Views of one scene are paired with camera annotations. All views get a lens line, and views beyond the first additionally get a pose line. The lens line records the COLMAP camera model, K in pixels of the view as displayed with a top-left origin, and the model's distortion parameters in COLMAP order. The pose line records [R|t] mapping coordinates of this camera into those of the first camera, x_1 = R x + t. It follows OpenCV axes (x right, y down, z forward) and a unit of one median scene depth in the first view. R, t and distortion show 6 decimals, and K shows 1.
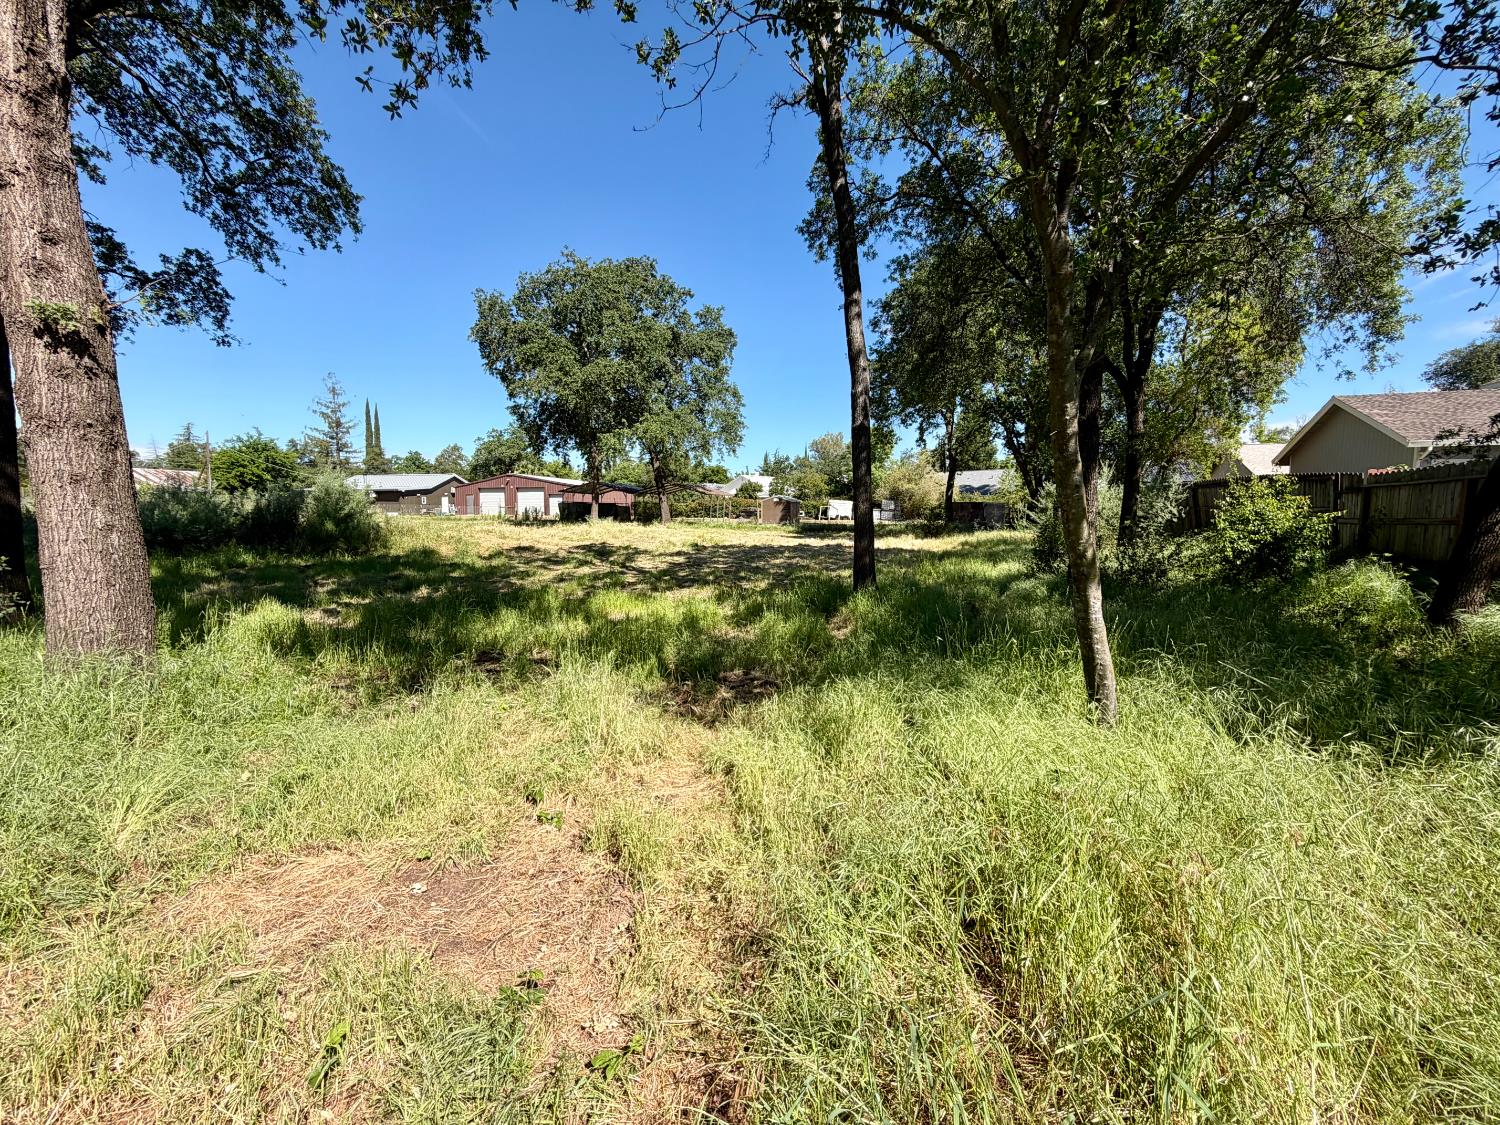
lens RADIAL K [[600.0, 0, 752.1], [0, 600.0, 567.8], [0, 0, 1]] dist [-0.000901, -0.000008]
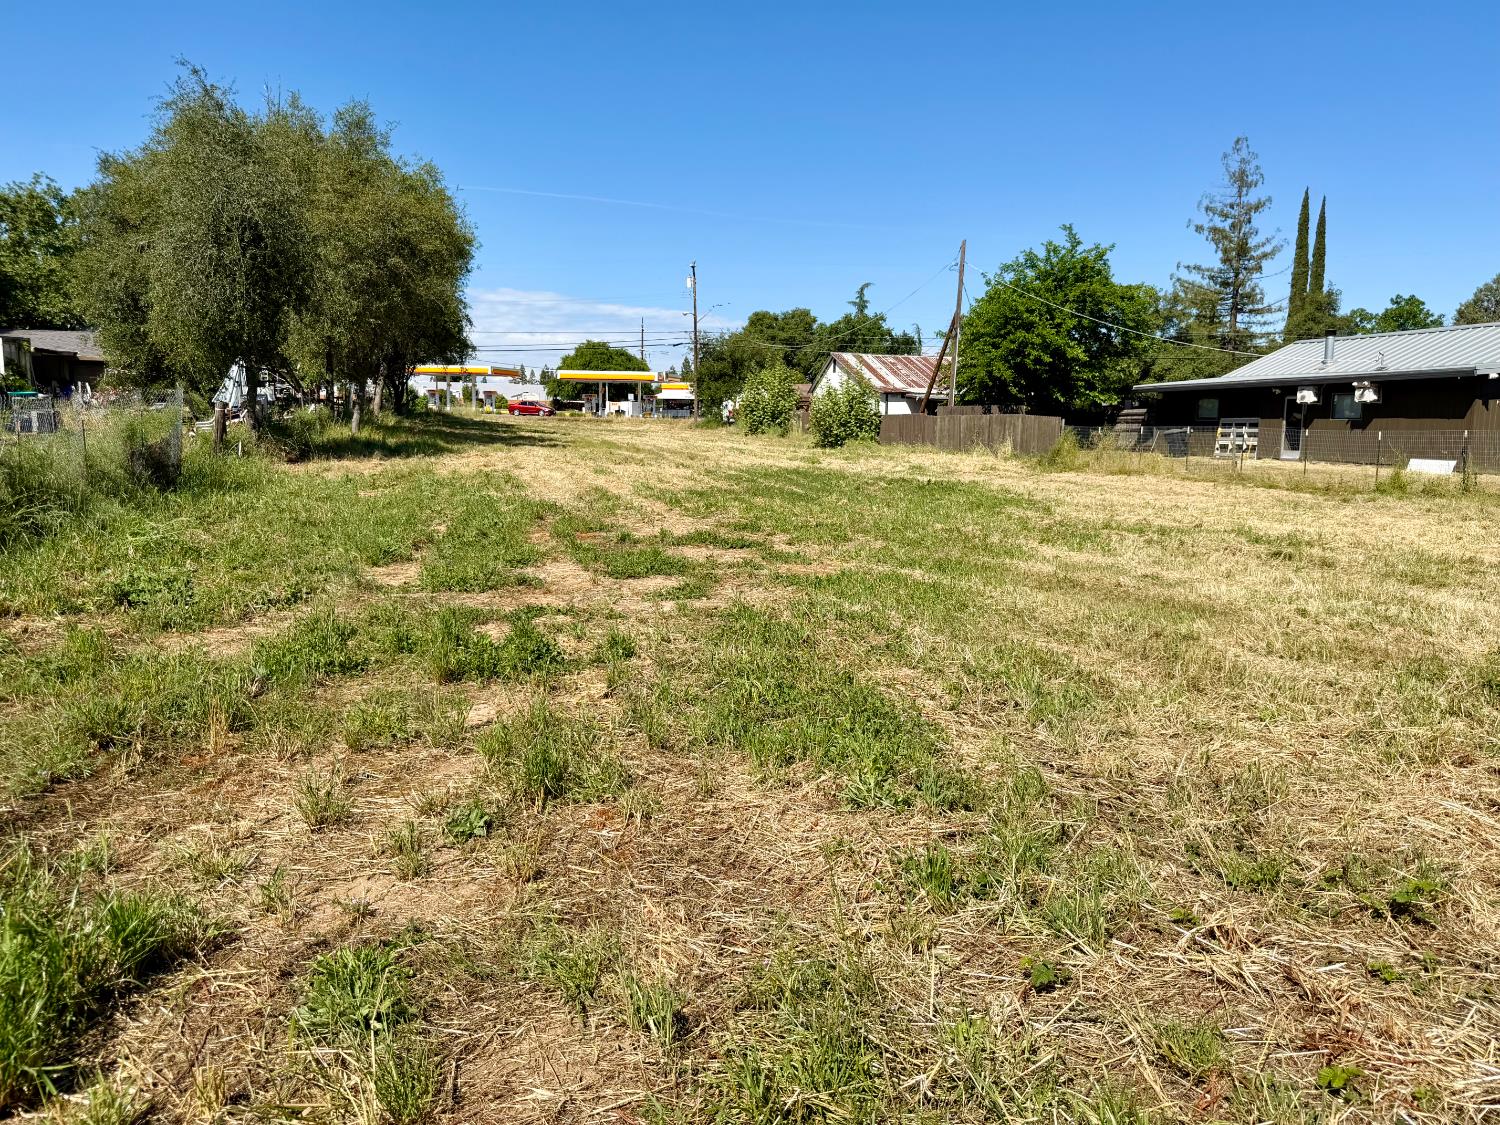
lens RADIAL K [[1046.4, 0, 749.8], [0, 1046.4, 564.8], [0, 0, 1]] dist [0.003205, 0.000464]
pose [[0.533012, 0.107075, -0.839305, -0.197665], [-0.084393, 0.993742, 0.073182, -0.028830], [0.841889, 0.031824, 0.538712, 0.266267]]
